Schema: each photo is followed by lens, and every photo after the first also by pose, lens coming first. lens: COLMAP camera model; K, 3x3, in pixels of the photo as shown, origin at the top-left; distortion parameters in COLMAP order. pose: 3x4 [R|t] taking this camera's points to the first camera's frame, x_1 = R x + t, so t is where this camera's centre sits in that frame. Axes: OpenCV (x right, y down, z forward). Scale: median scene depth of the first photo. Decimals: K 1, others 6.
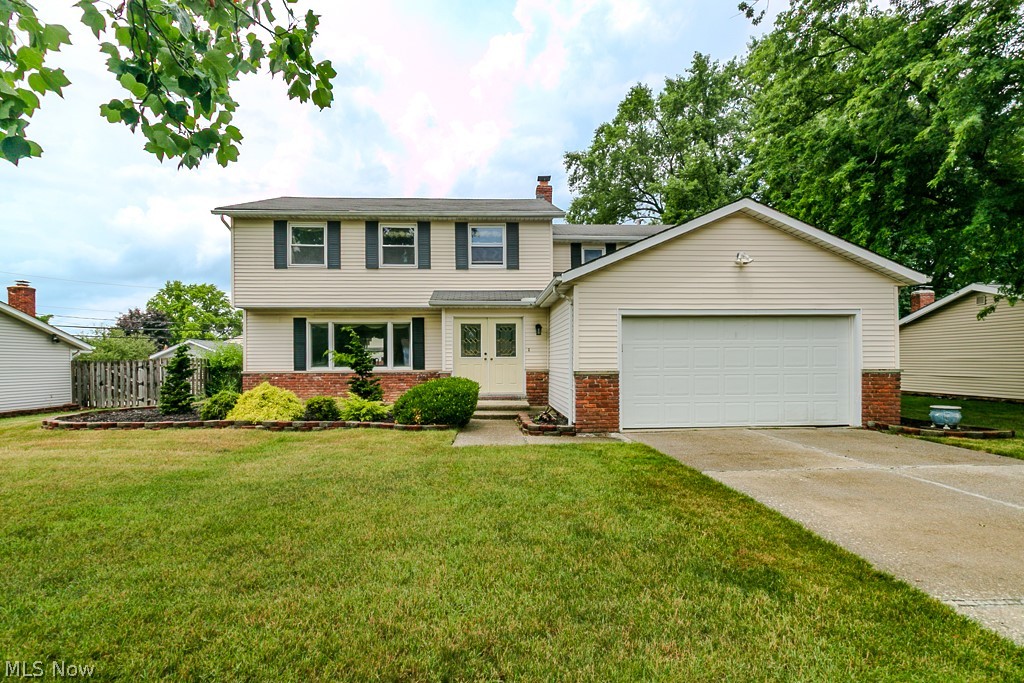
lens RADIAL K [[453.4, 0, 511.8], [0, 453.4, 367.2], [0, 0, 1]] dist [0.000192, -0.000013]
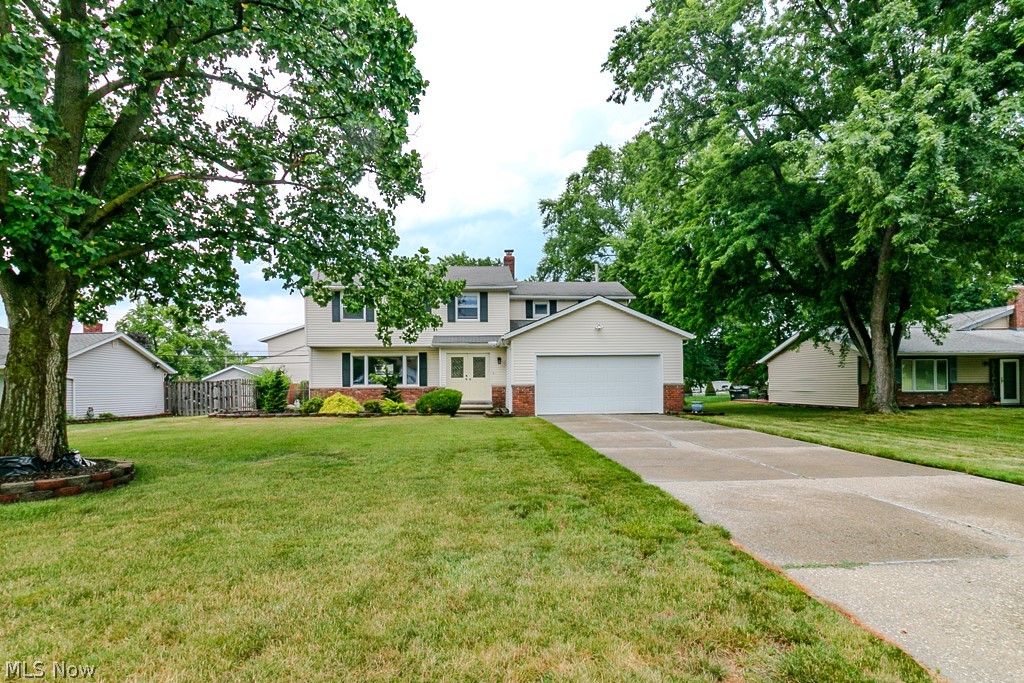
lens RADIAL K [[480.6, 0, 511.6], [0, 480.6, 384.8], [0, 0, 1]] dist [-0.000451, -0.000052]
pose [[0.999696, -0.002767, 0.024512, 0.057207], [0.003046, 0.999931, -0.011332, 0.021374], [-0.024479, 0.011403, 0.999635, -0.673227]]
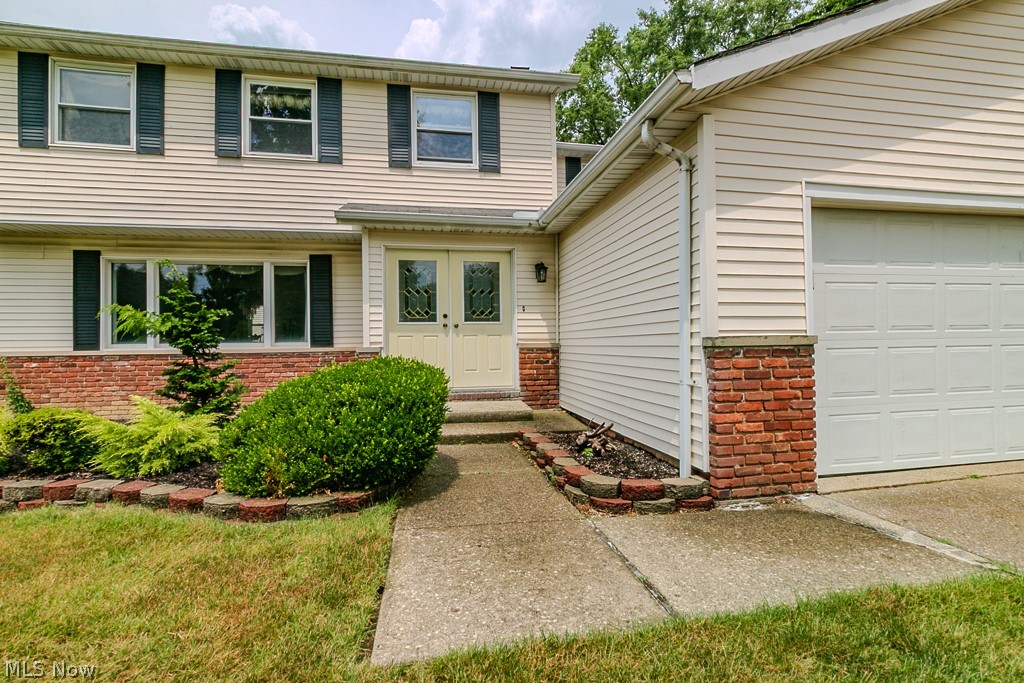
lens RADIAL K [[472.2, 0, 512.0], [0, 472.2, 341.5], [0, 0, 1]] dist [-0.001209, -0.000188]
pose [[0.991302, -0.006346, 0.131451, -0.050837], [0.008744, 0.999806, -0.017670, 0.011484], [-0.131313, 0.018666, 0.991165, 0.407231]]
